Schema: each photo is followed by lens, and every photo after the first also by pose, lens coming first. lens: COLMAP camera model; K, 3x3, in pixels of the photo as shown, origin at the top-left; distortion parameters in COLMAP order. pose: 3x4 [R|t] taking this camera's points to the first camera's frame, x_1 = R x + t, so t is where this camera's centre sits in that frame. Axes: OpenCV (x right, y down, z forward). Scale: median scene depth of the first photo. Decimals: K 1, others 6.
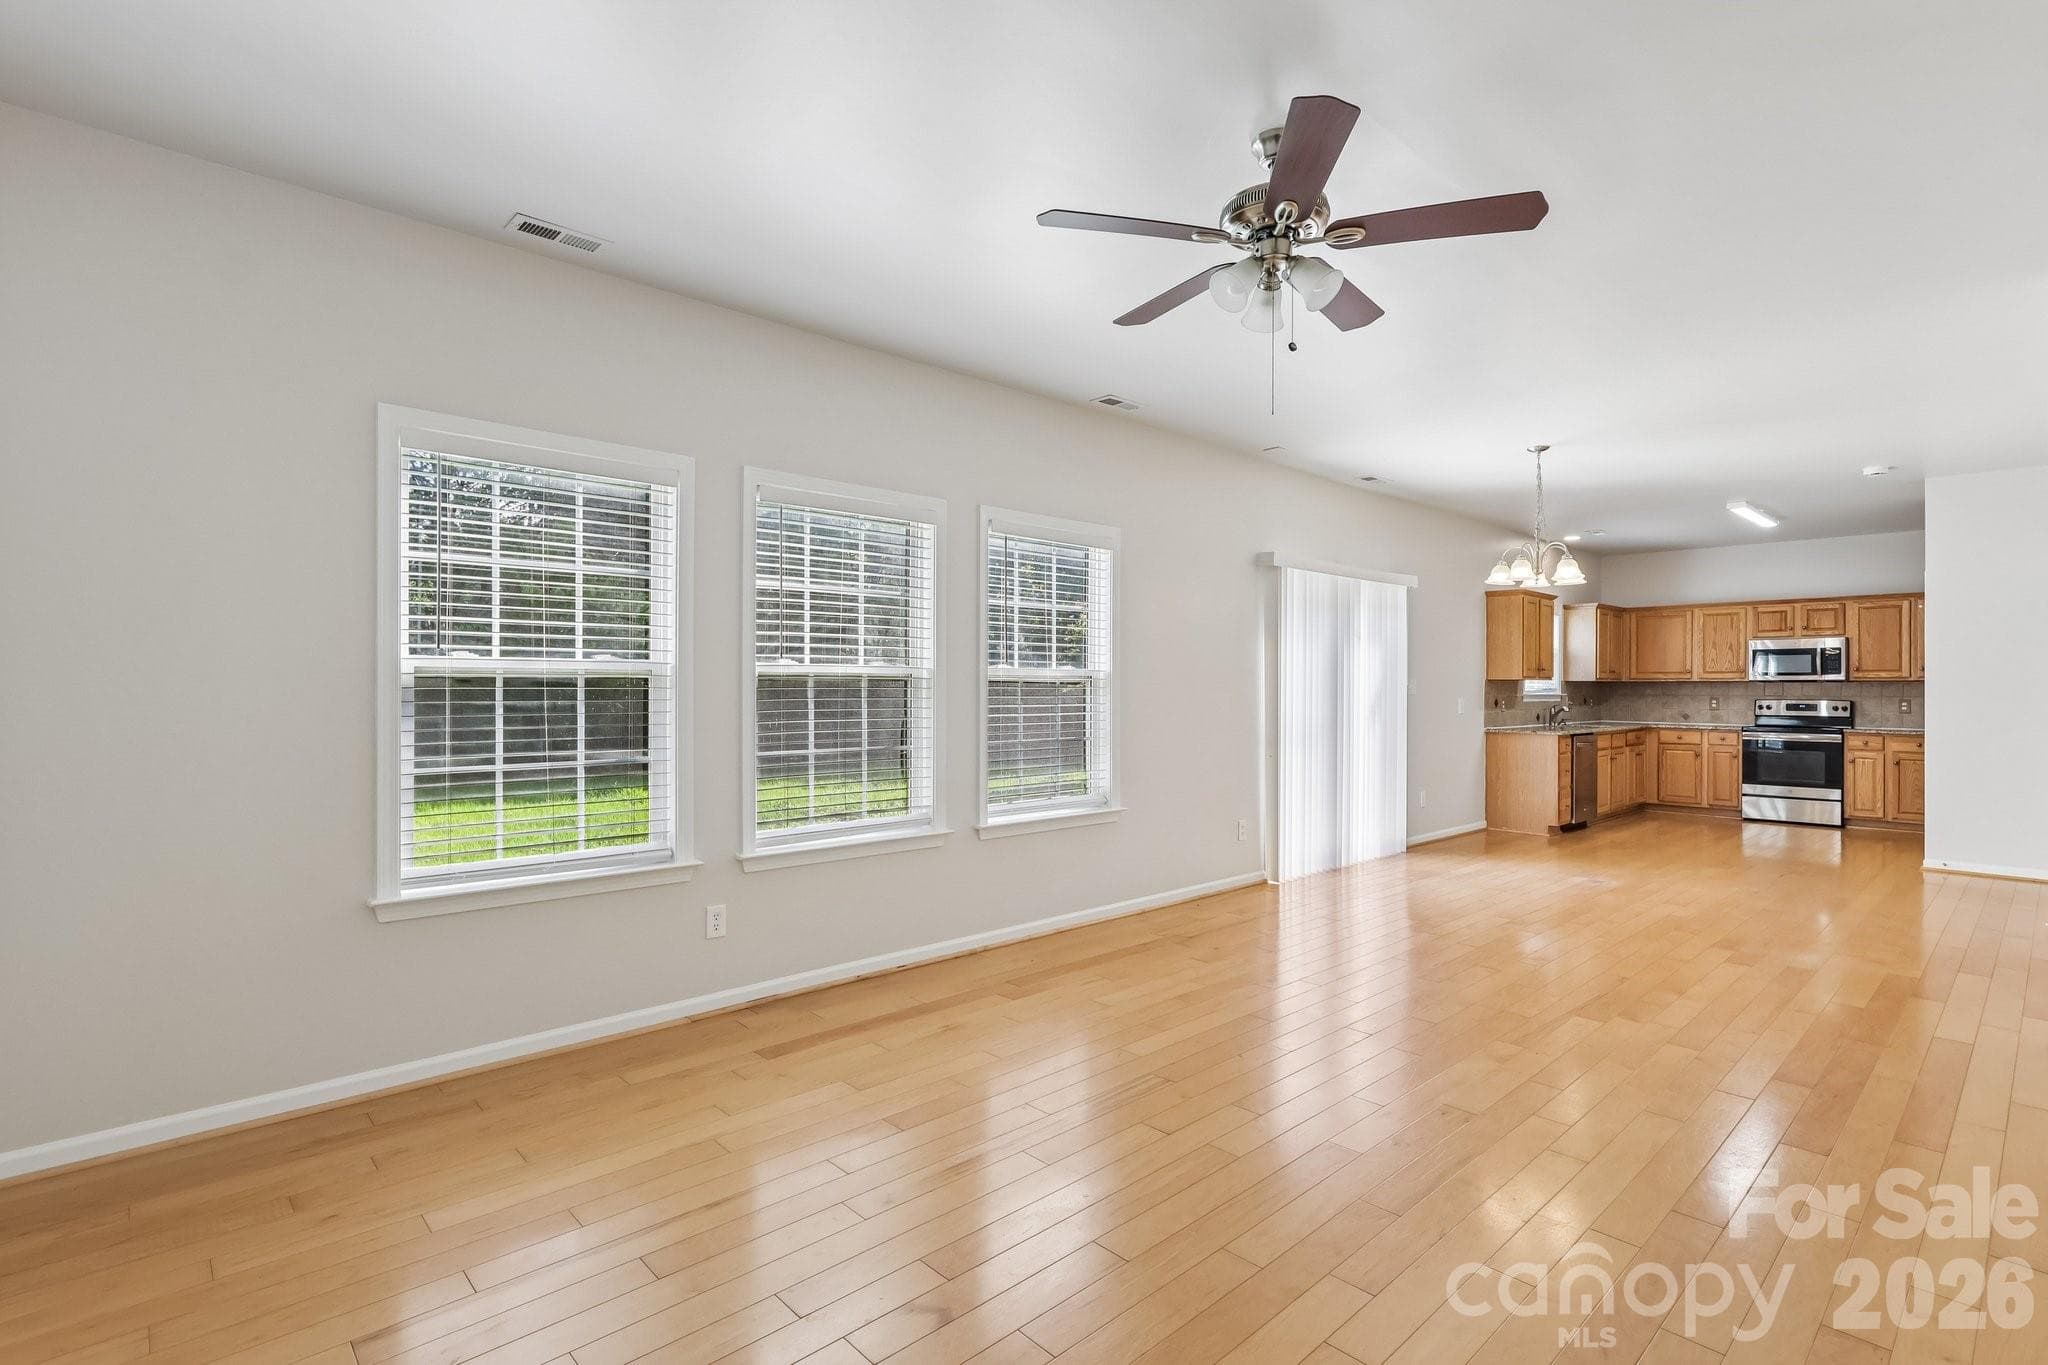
lens RADIAL K [[830.2, 0, 1022.9], [0, 830.2, 689.9], [0, 0, 1]] dist [-0.014739, -0.000022]
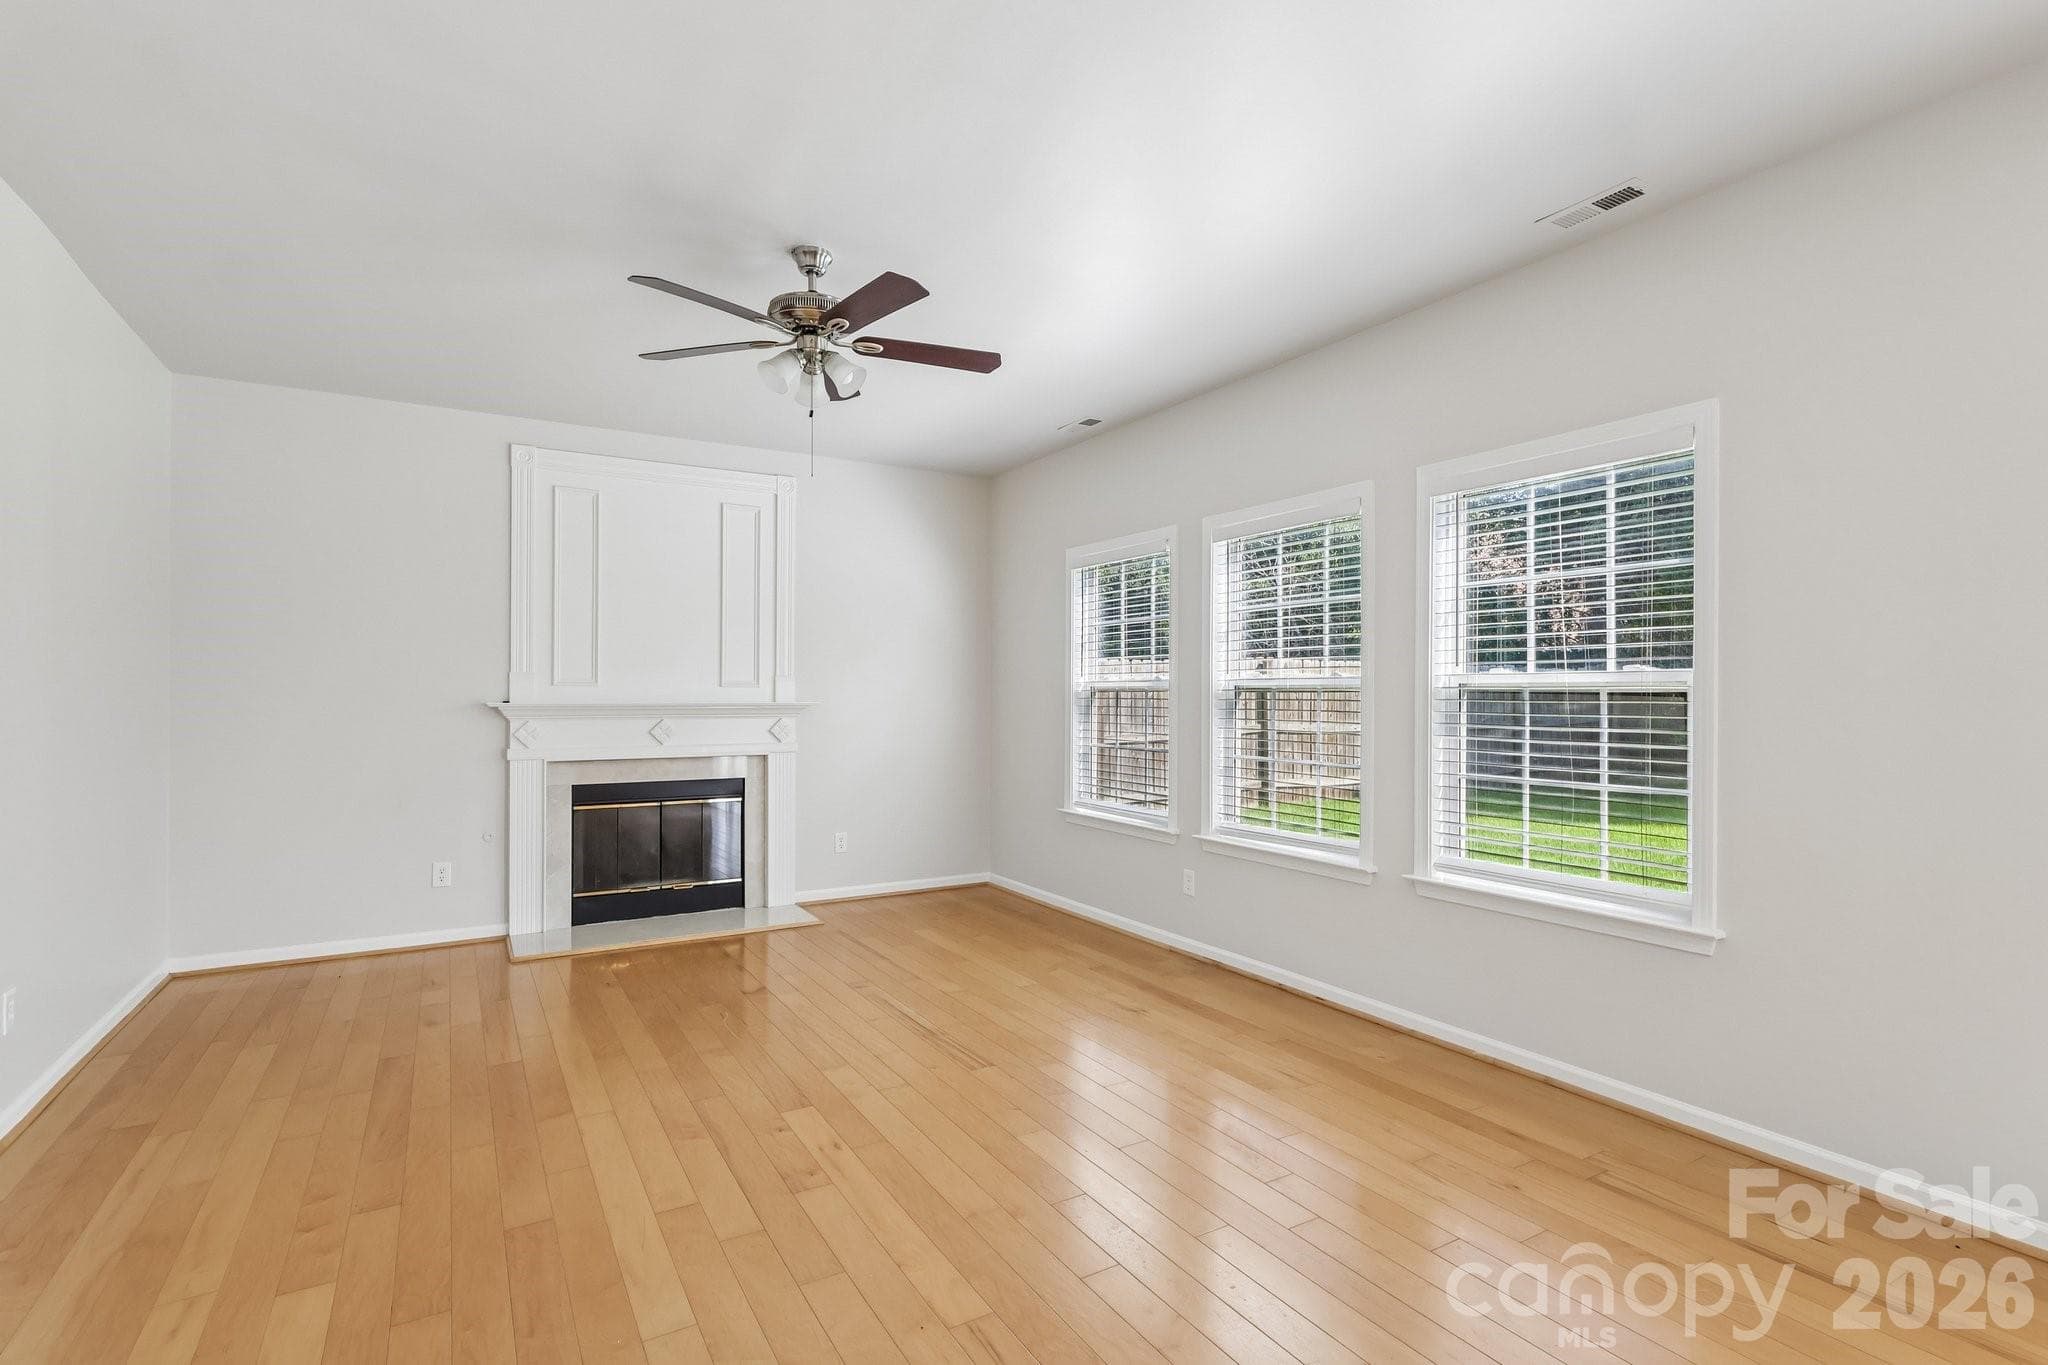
lens RADIAL K [[988.7, 0, 1016.2], [0, 988.7, 688.7], [0, 0, 1]] dist [0.006375, 0.000794]
pose [[-0.129091, -0.011049, -0.991571, 0.764827], [-0.007303, 0.999921, -0.010192, -0.001109], [0.991606, 0.005925, -0.129162, 0.609247]]
